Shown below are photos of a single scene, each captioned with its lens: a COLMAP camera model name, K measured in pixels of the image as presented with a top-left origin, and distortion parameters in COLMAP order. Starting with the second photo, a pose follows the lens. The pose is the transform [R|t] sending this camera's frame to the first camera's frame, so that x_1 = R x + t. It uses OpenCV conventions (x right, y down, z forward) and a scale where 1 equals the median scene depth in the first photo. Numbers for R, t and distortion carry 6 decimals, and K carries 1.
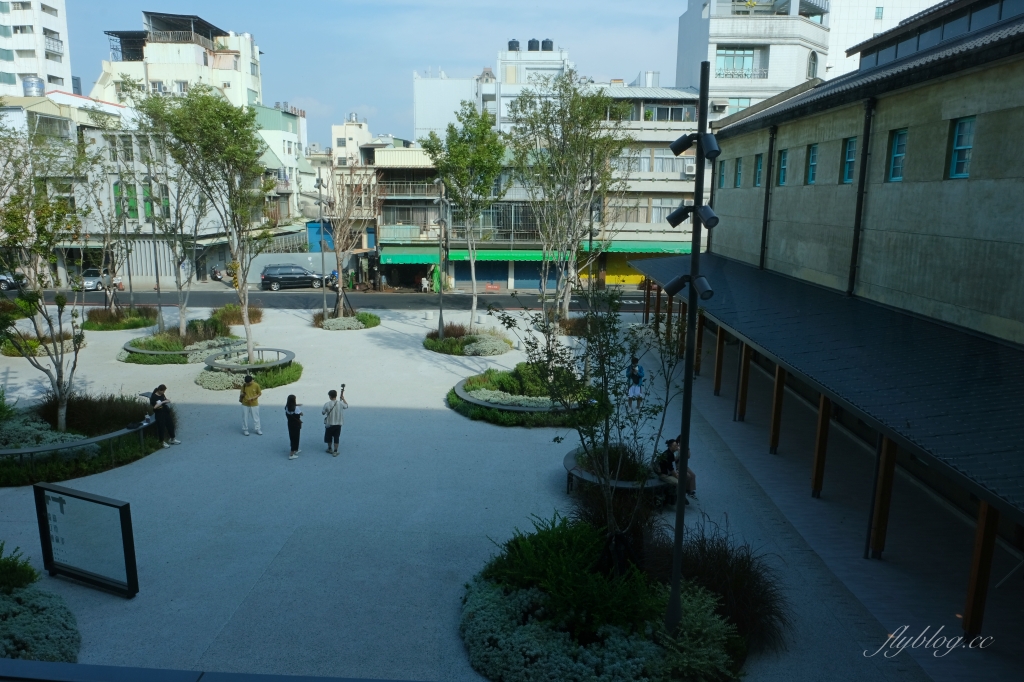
lens RADIAL K [[709.5, 0, 508.2], [0, 709.5, 341.8], [0, 0, 1]] dist [-0.020156, -0.001659]
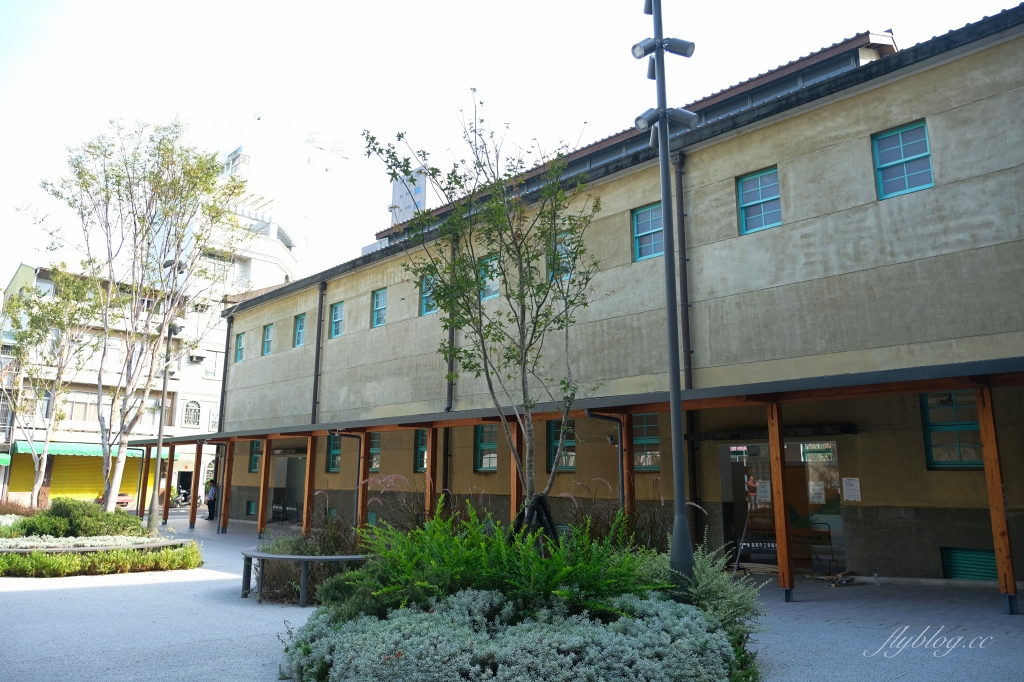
lens RADIAL K [[709.5, 0, 509.6], [0, 709.5, 338.7], [0, 0, 1]] dist [-0.020156, -0.001659]
pose [[0.700002, 0.131167, 0.701991, -0.135214], [0.142388, 0.937616, -0.317178, 0.126367], [-0.699802, 0.321980, 0.637657, 0.190876]]
